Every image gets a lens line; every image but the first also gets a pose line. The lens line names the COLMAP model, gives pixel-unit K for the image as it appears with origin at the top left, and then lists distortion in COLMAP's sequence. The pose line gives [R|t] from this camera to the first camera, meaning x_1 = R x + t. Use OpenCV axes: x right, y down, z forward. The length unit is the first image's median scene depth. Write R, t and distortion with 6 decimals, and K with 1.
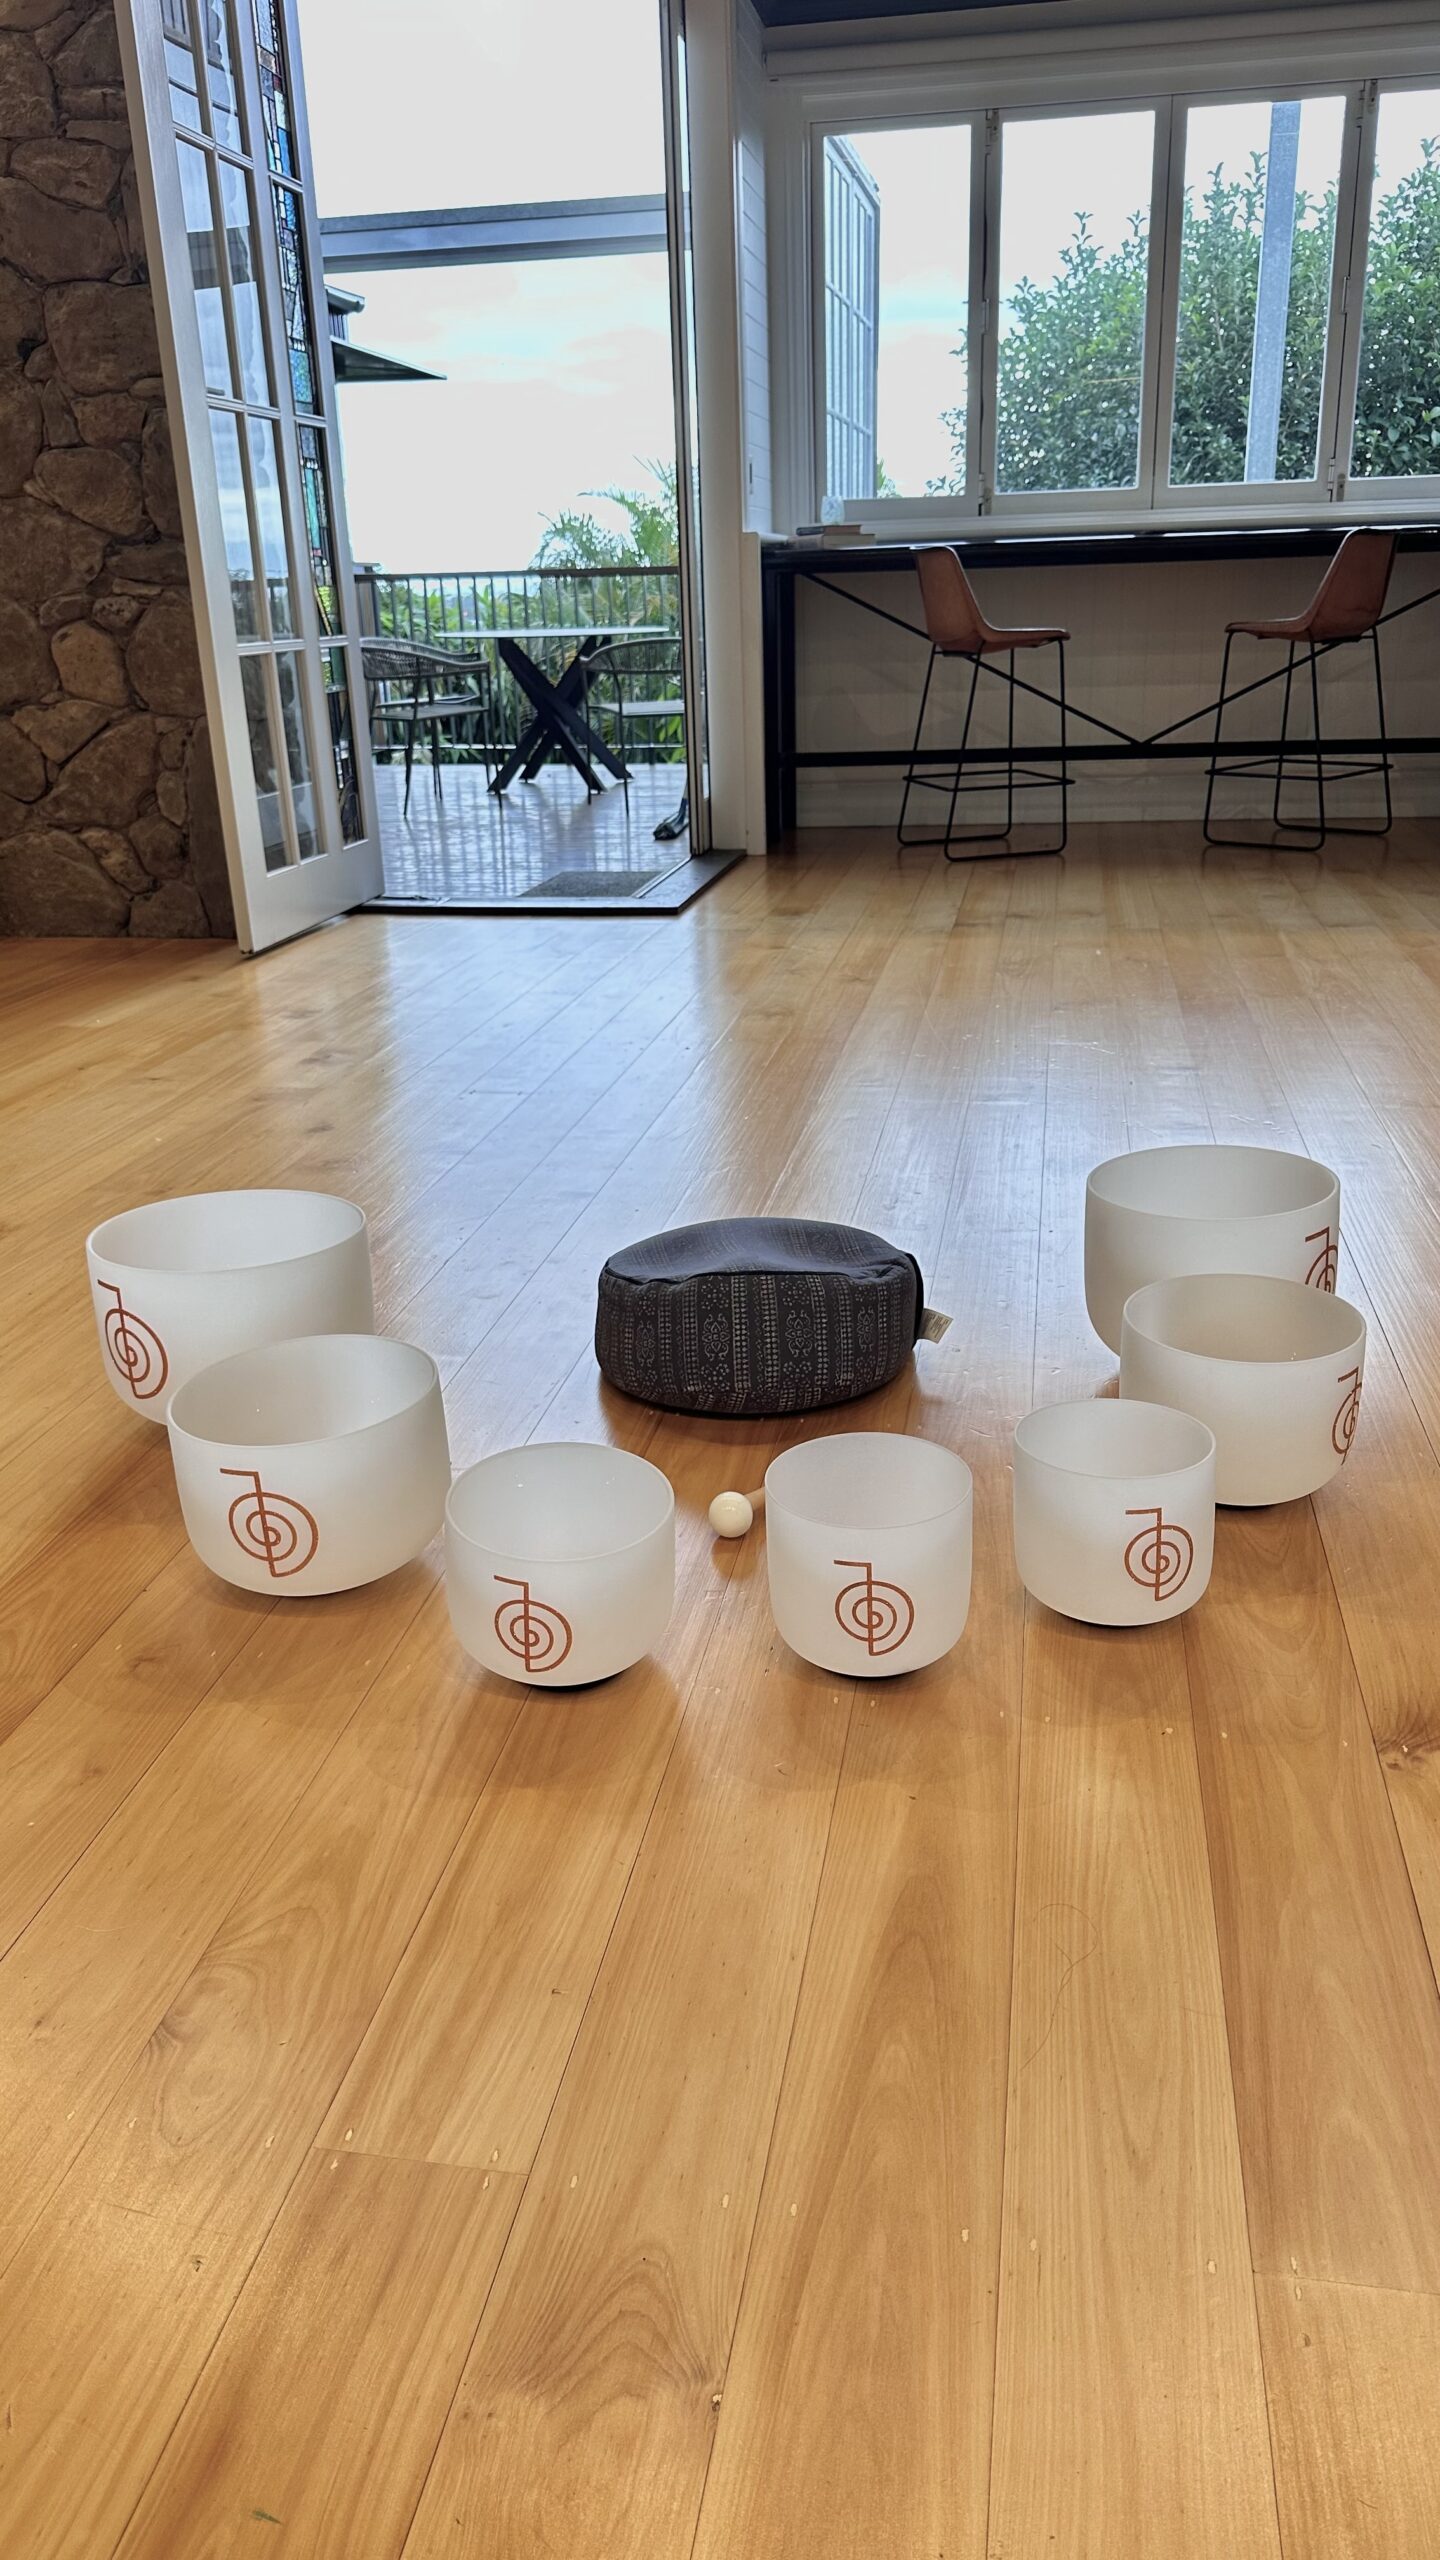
lens RADIAL K [[1819.8, 0, 720.0], [0, 1819.8, 1280.0], [0, 0, 1]] dist [0.081176, -0.143595]
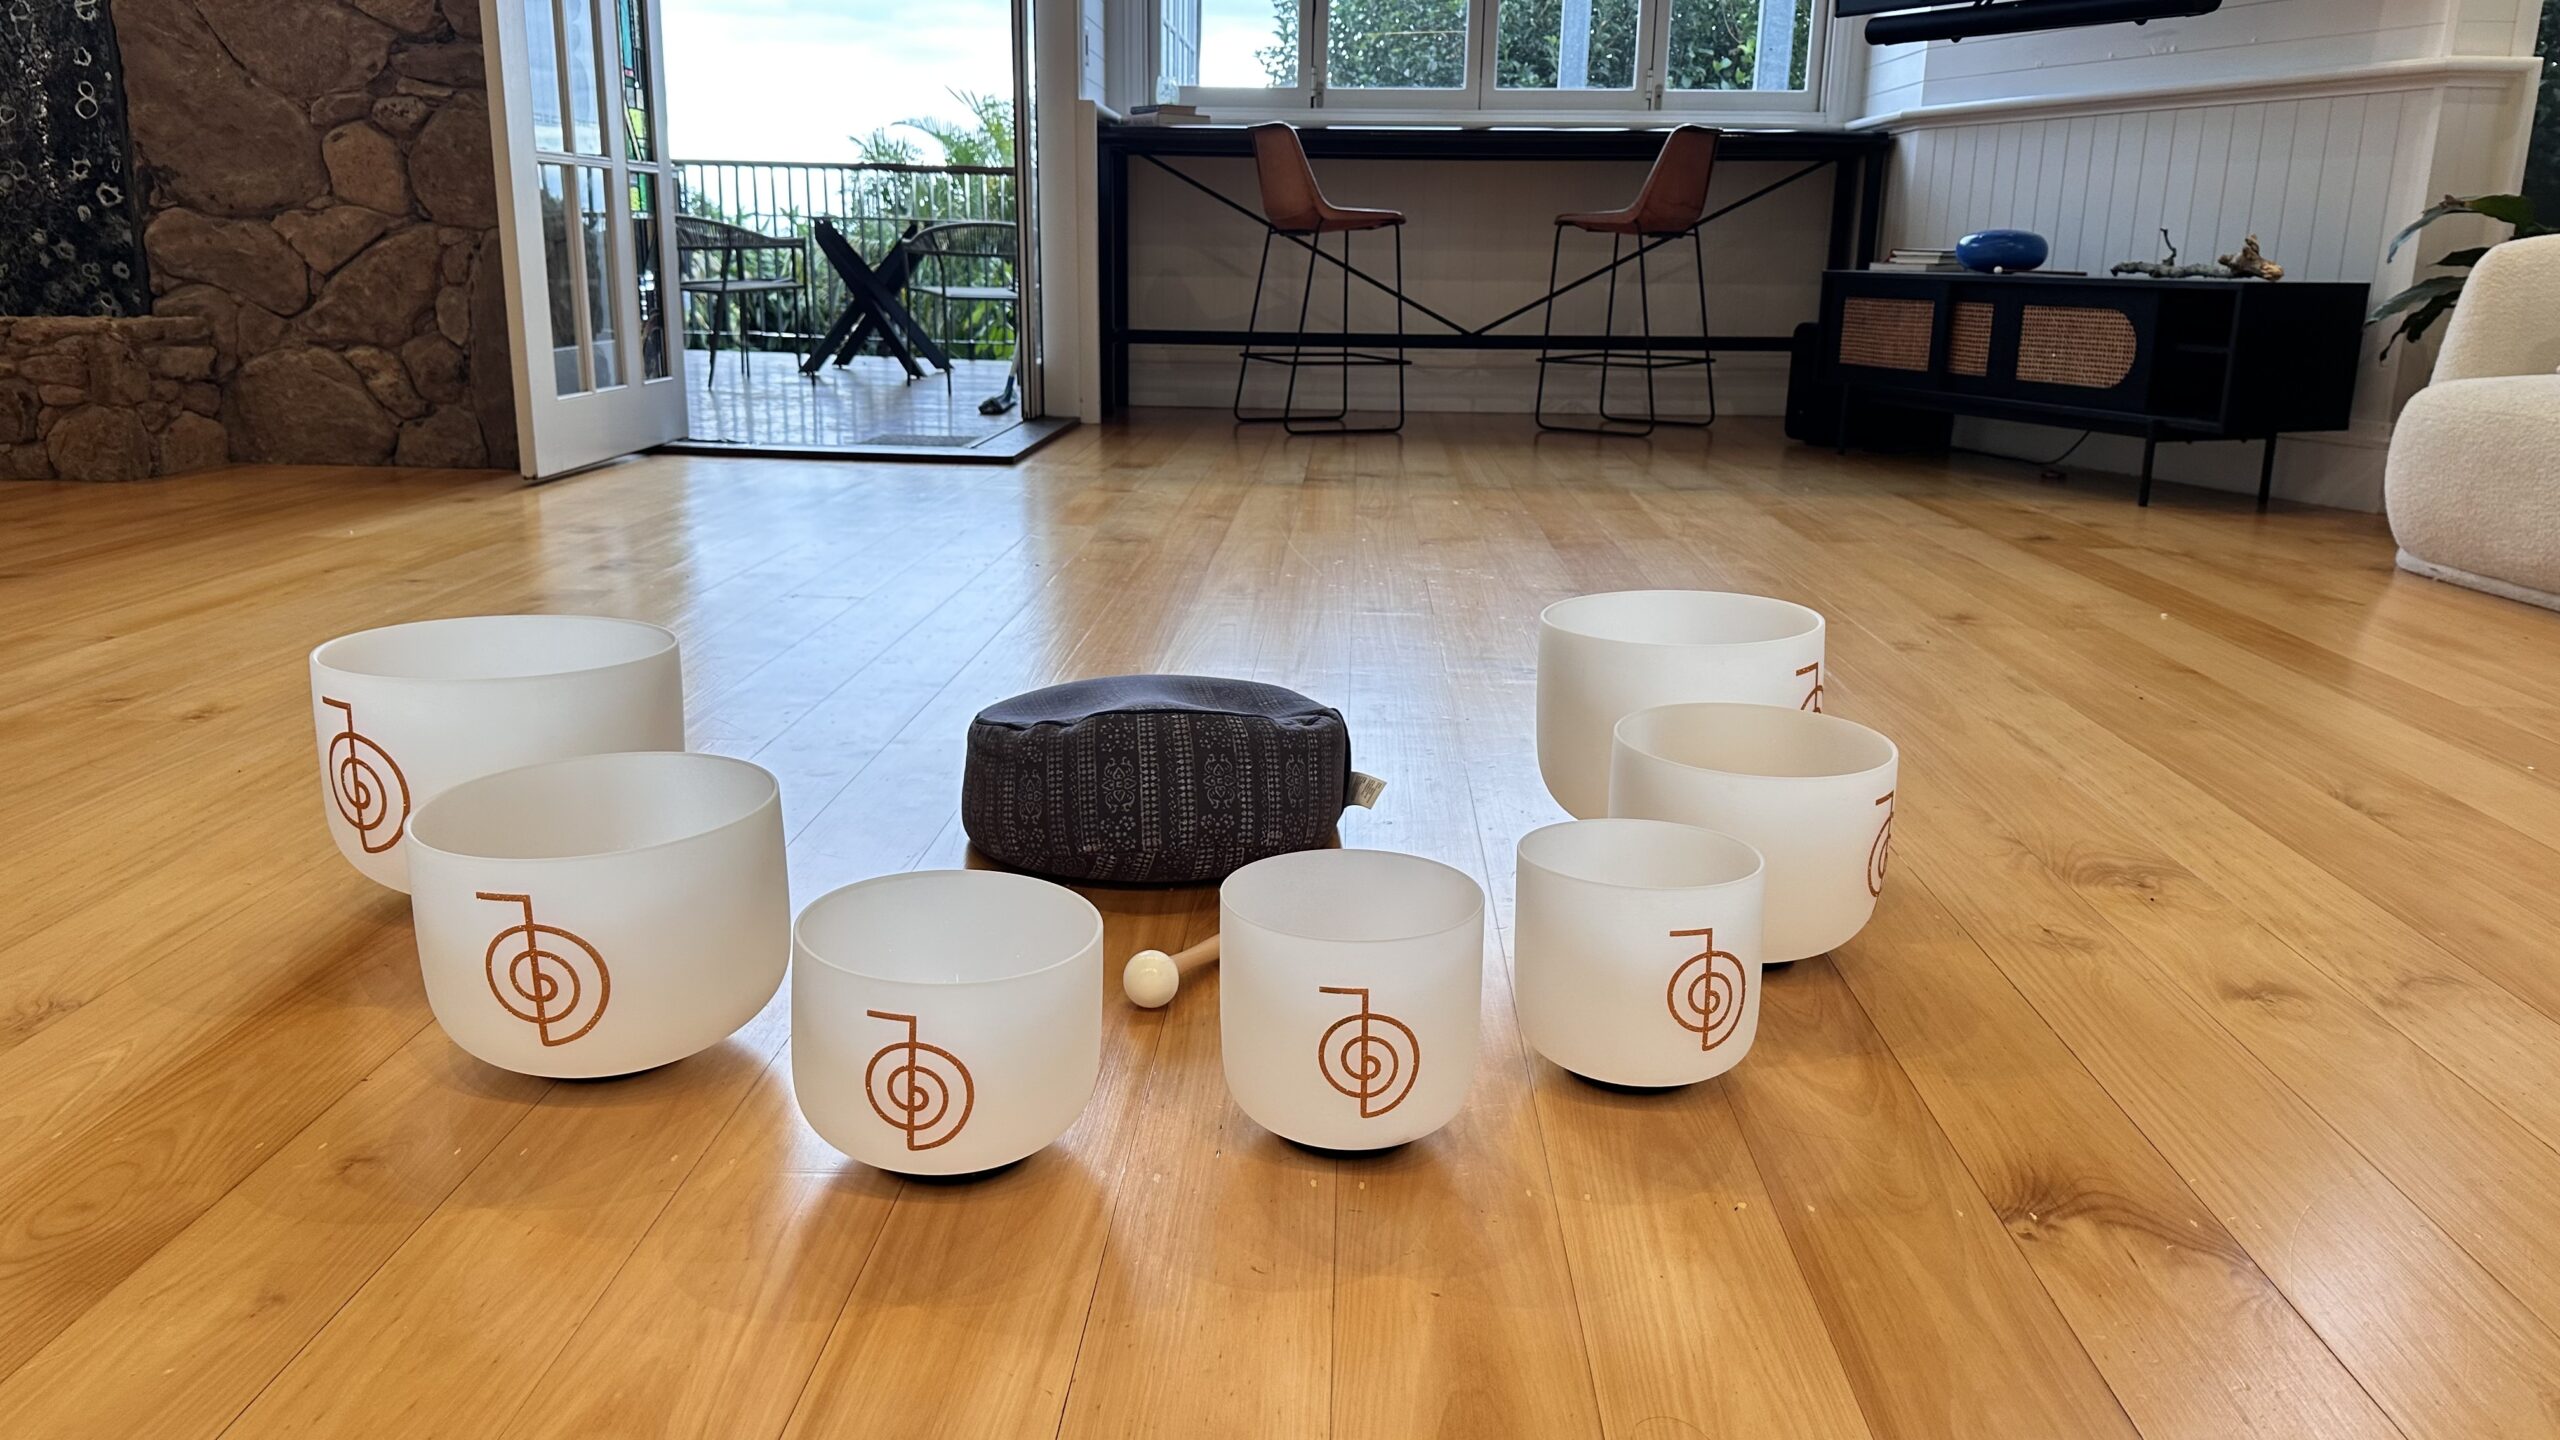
lens RADIAL K [[1819.8, 0, 1280.0], [0, 1819.8, 720.0], [0, 0, 1]] dist [0.081176, -0.143595]
pose [[0.990222, 0.011821, 0.138996, -0.041895], [0.002952, 0.994404, -0.105598, 0.083416], [-0.139467, 0.104976, 0.984647, 0.160995]]
